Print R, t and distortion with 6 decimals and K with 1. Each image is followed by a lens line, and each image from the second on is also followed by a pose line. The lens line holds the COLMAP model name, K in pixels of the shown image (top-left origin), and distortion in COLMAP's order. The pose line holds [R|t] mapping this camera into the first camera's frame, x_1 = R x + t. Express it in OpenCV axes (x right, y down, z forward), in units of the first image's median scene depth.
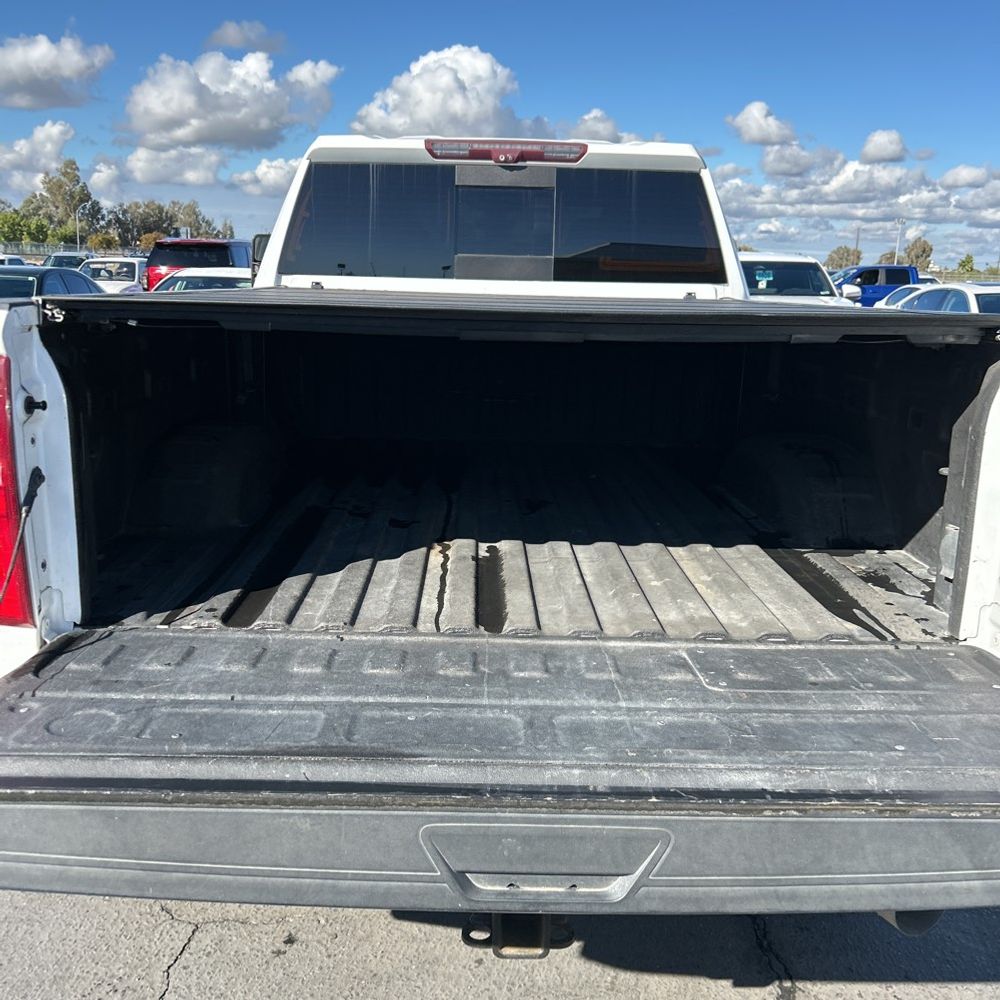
lens RADIAL K [[970.6, 0, 482.5], [0, 970.6, 516.3], [0, 0, 1]] dist [0.071411, 0.019406]
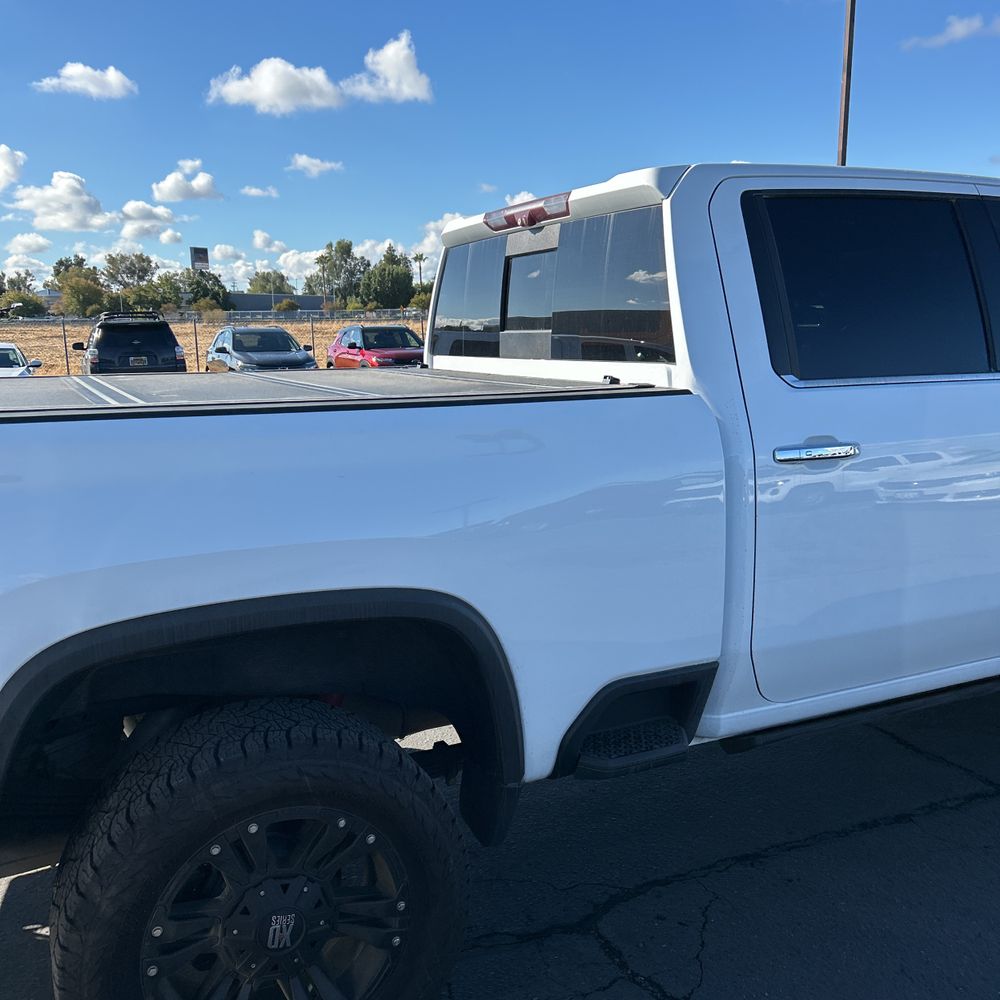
lens RADIAL K [[1009.3, 0, 502.1], [0, 1009.3, 500.1], [0, 0, 1]] dist [0.036613, 0.020493]
pose [[0.422157, 0.119698, -0.898585, 0.306265], [-0.187406, 0.981355, 0.042680, -0.056308], [0.886940, 0.150382, 0.436718, 0.224734]]
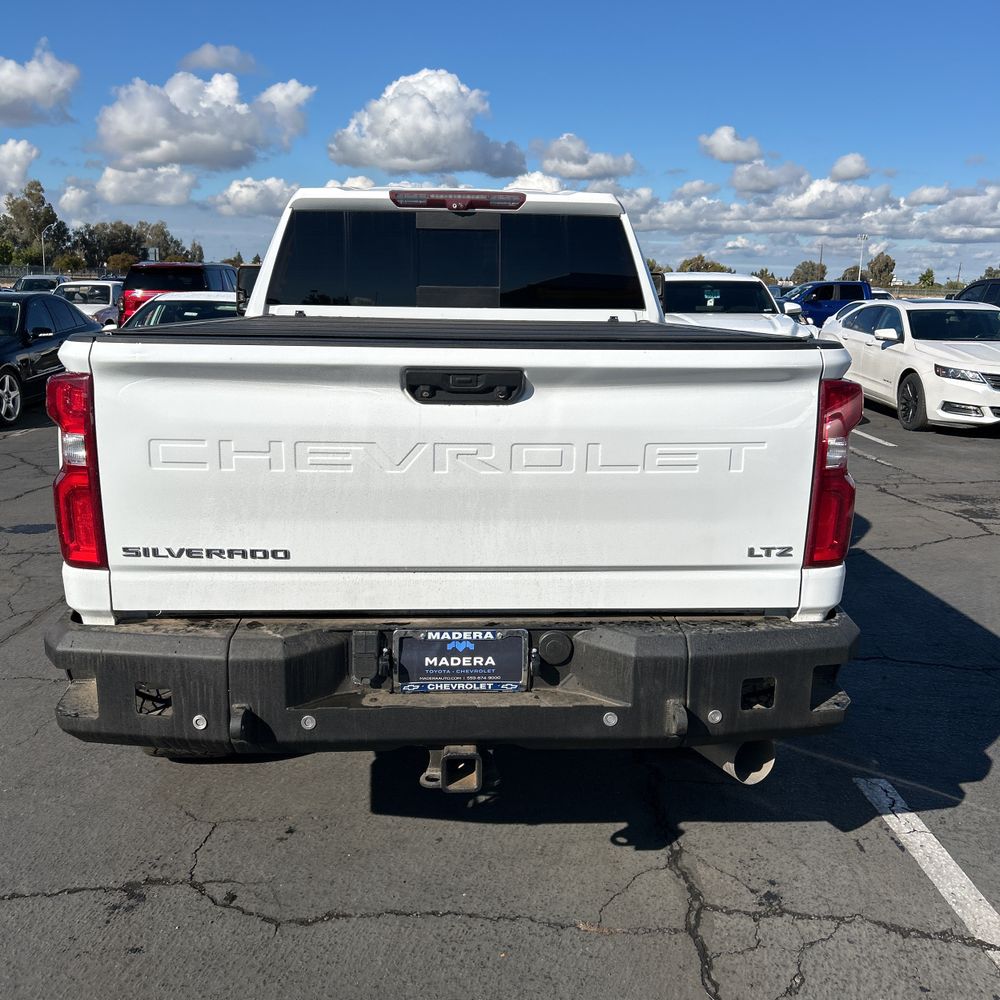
lens RADIAL K [[977.2, 0, 497.9], [0, 977.2, 505.2], [0, 0, 1]] dist [0.127236, -0.211070]
pose [[0.999182, -0.020083, 0.035100, 0.008291], [0.021096, 0.999364, -0.028739, 0.012399], [-0.034501, 0.029456, 0.998970, -0.069203]]
